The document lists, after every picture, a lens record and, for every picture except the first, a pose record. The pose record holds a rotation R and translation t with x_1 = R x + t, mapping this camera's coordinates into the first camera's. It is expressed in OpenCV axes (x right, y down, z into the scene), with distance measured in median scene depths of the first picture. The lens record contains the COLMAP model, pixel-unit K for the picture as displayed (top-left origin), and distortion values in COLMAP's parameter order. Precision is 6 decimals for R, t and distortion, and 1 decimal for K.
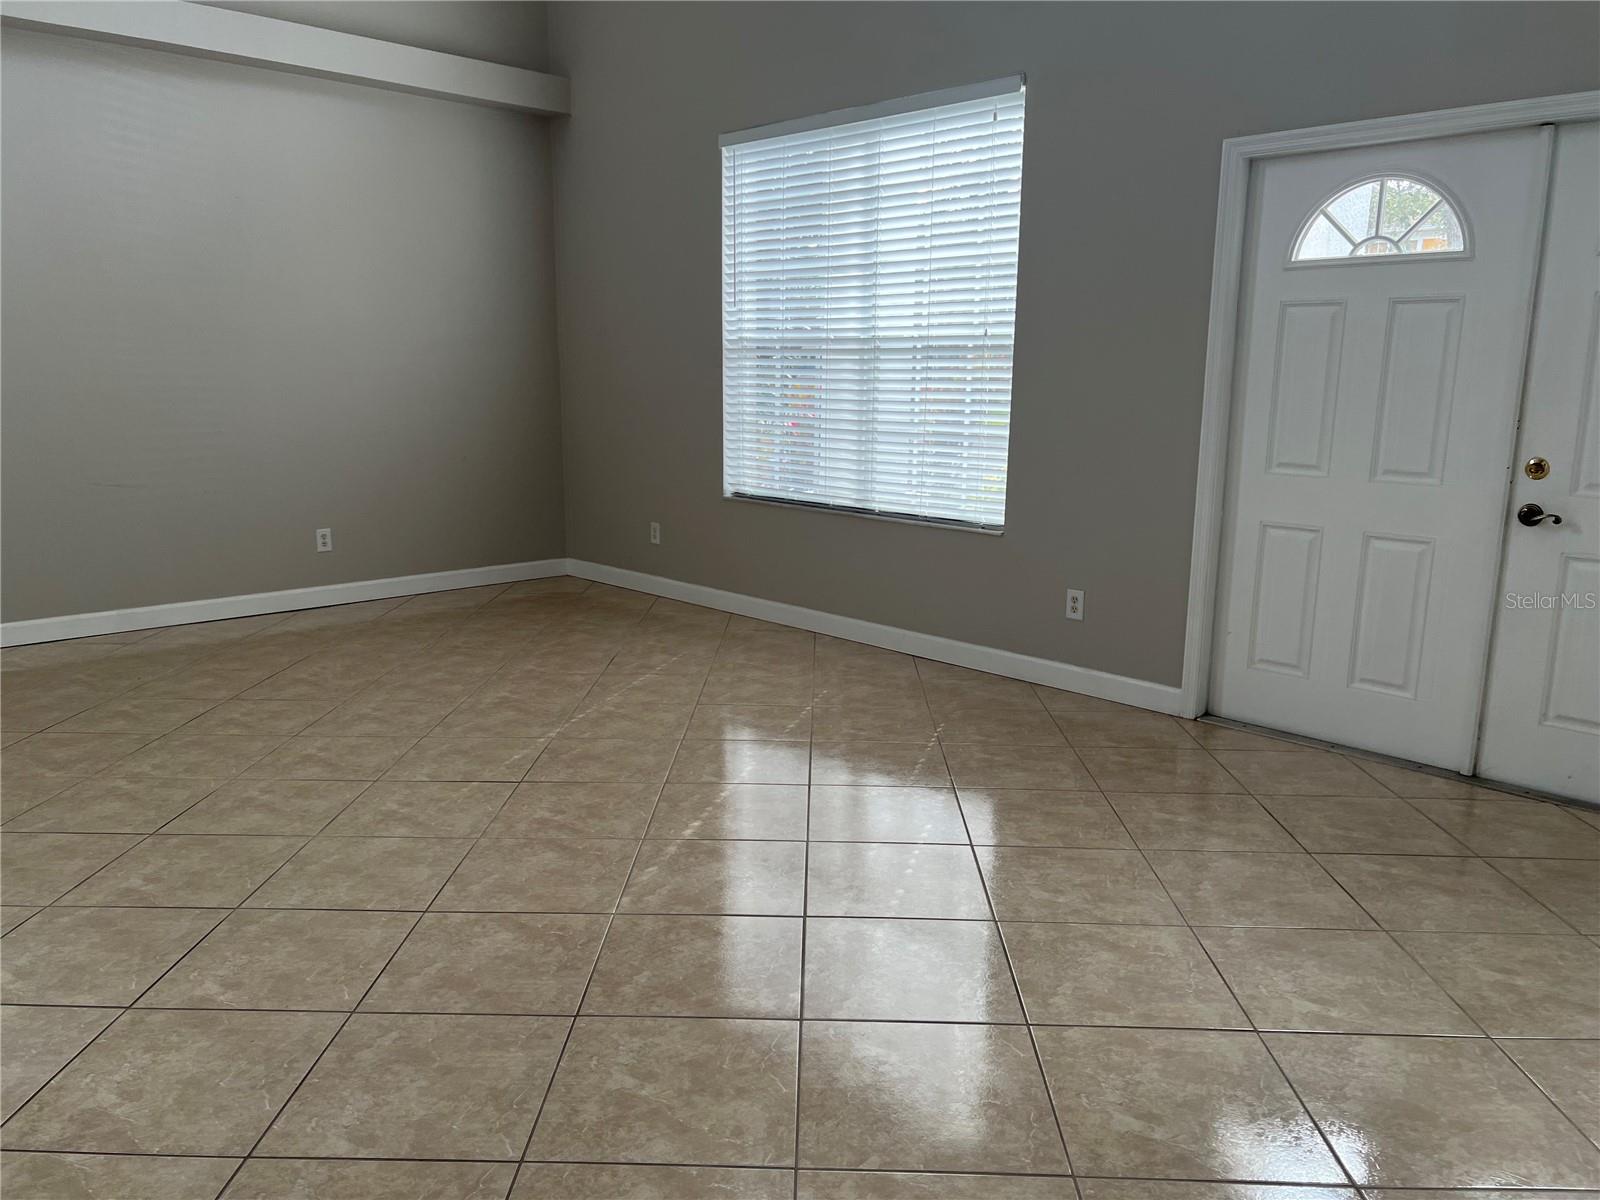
lens RADIAL K [[1214.0, 0, 800.0], [0, 1214.0, 600.0], [0, 0, 1]] dist [0.123422, -0.124317]
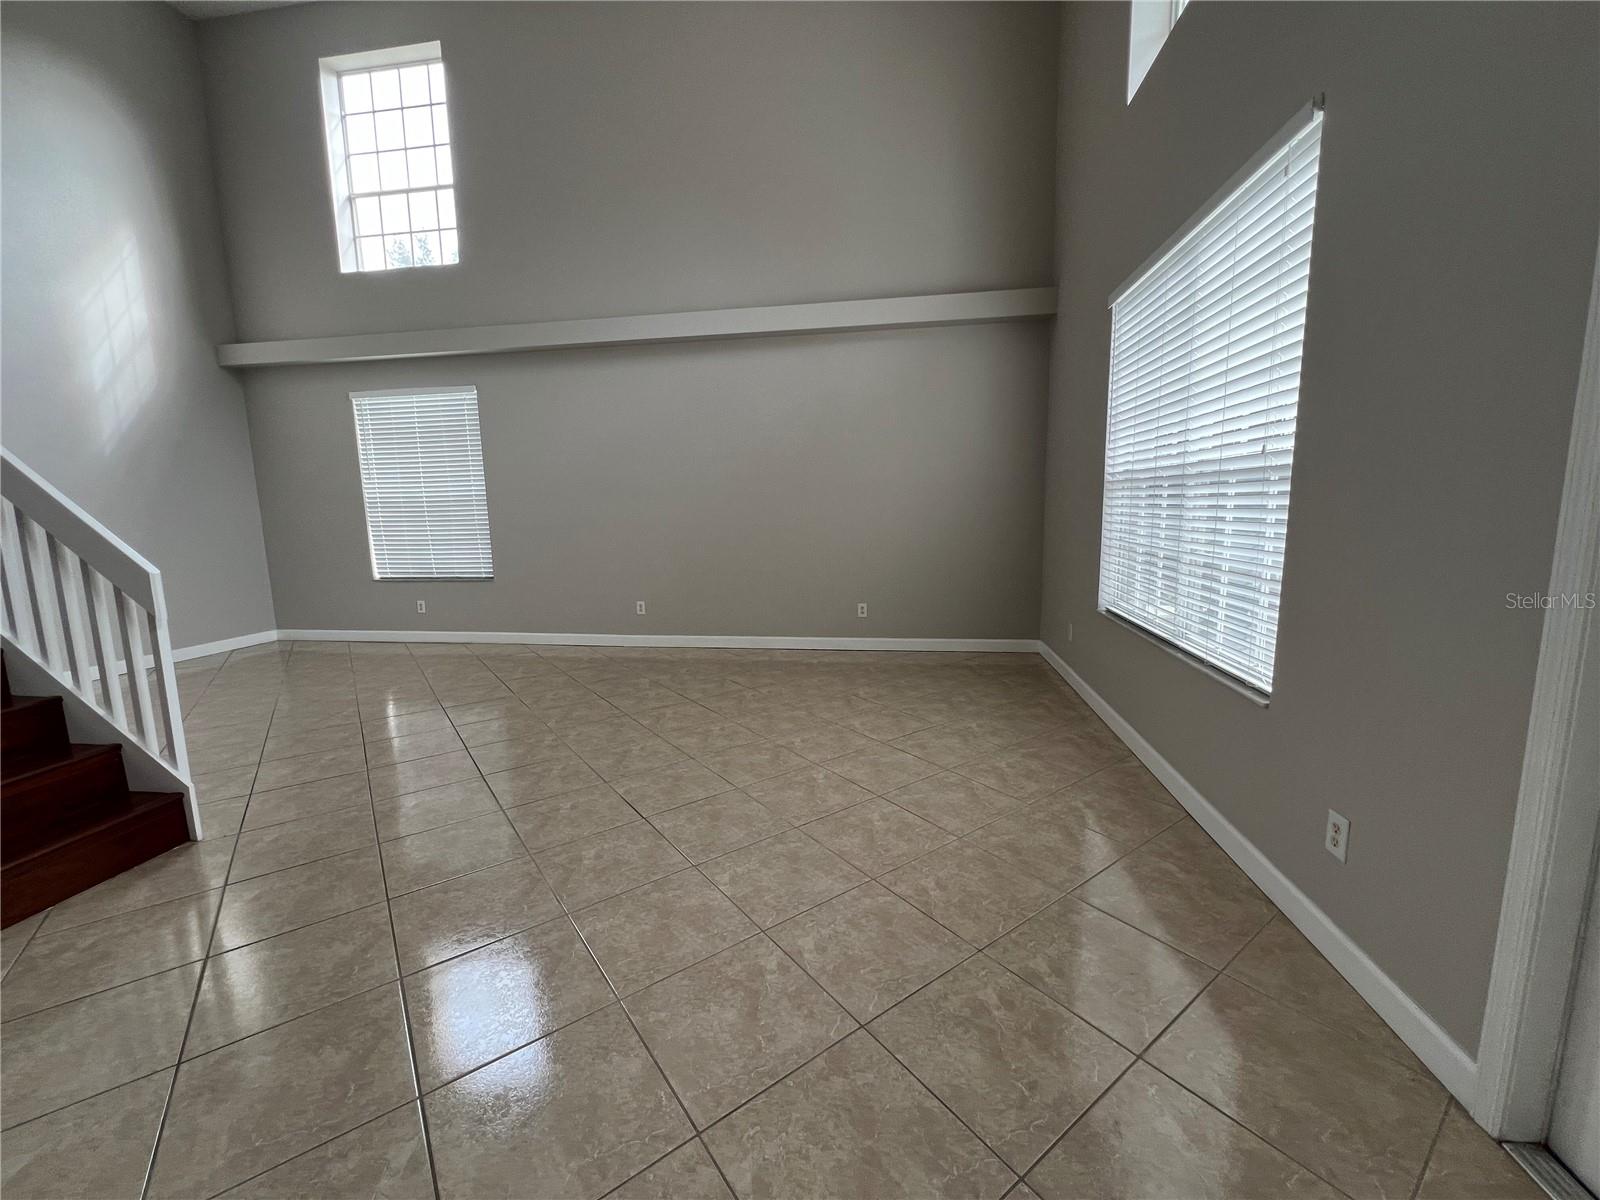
lens RADIAL K [[644.4, 0, 800.0], [0, 644.4, 600.0], [0, 0, 1]] dist [-0.000903, 0.000985]
pose [[0.605947, 0.098316, -0.789406, 0.318103], [-0.125752, 0.991695, 0.026983, -0.099575], [0.785503, 0.082920, 0.613278, 0.540783]]
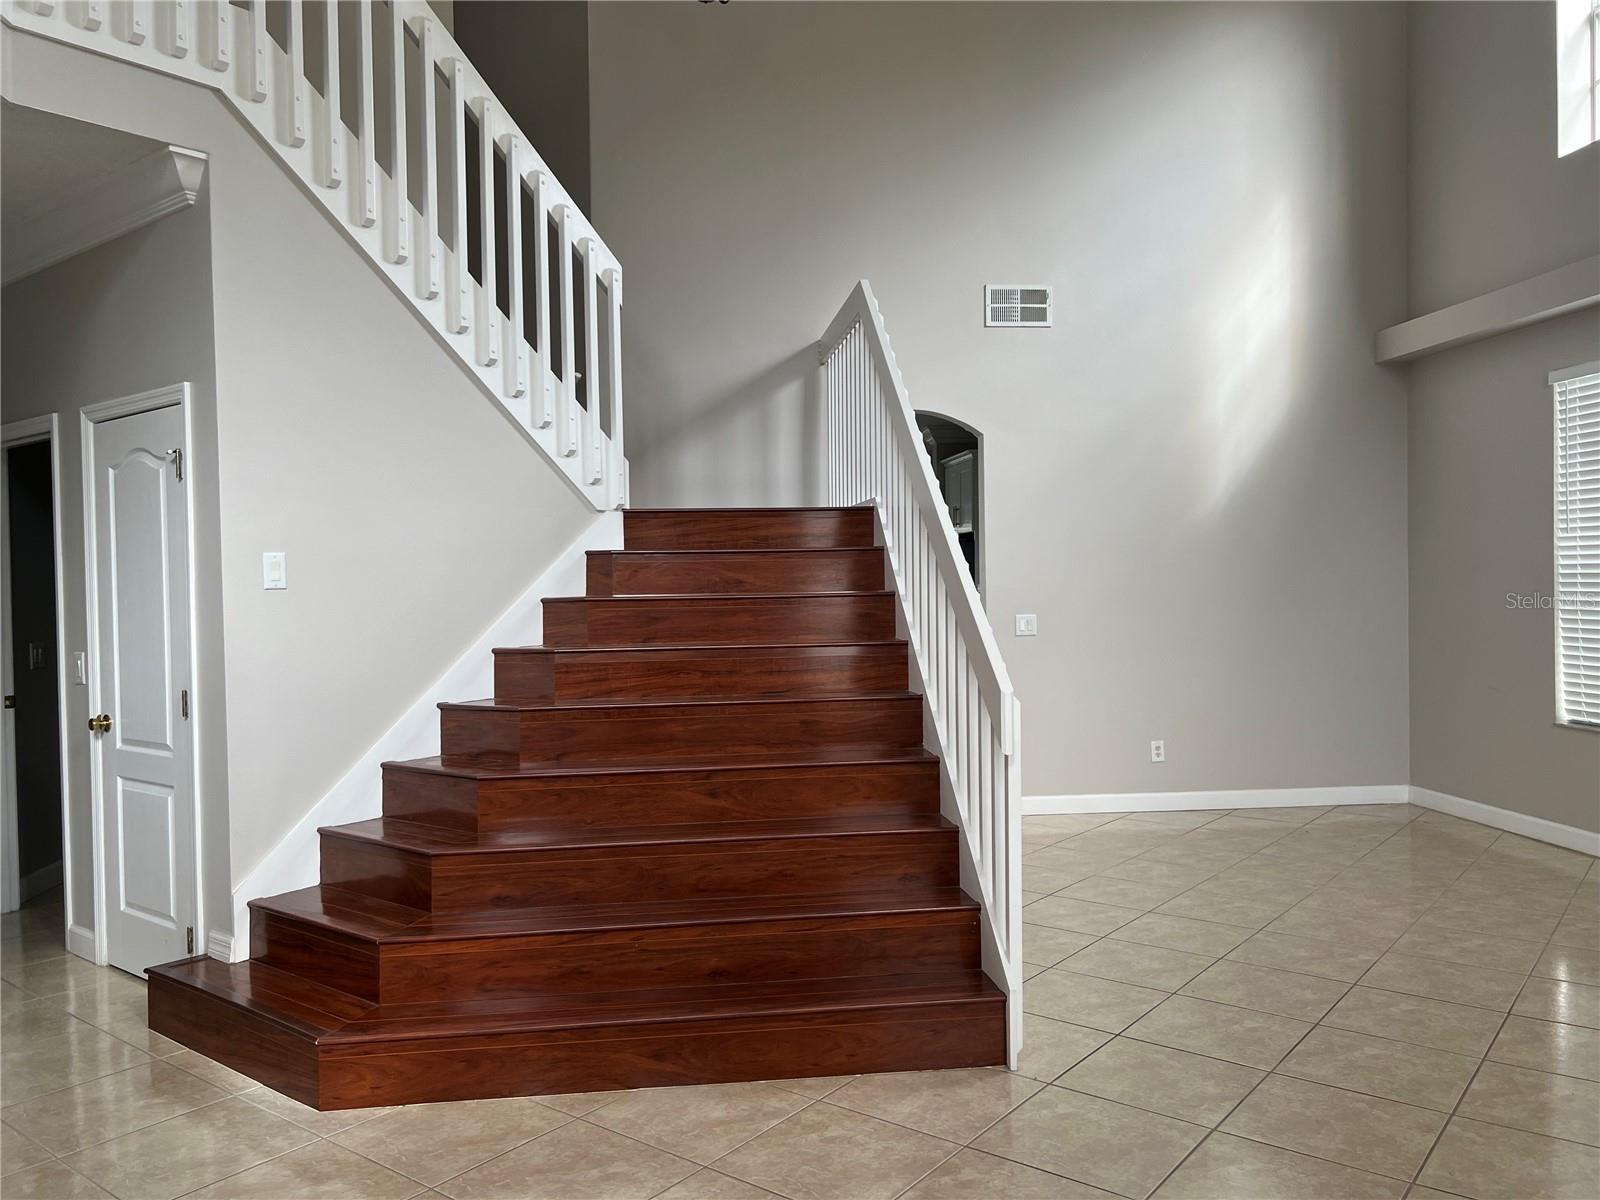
lens RADIAL K [[1214.0, 0, 800.0], [0, 1214.0, 600.0], [0, 0, 1]] dist [0.123422, -0.124317]
pose [[-0.585109, 0.012935, -0.810851, 0.276290], [-0.143375, 0.982472, 0.119131, -0.167524], [0.798180, 0.185960, -0.572999, 0.761624]]
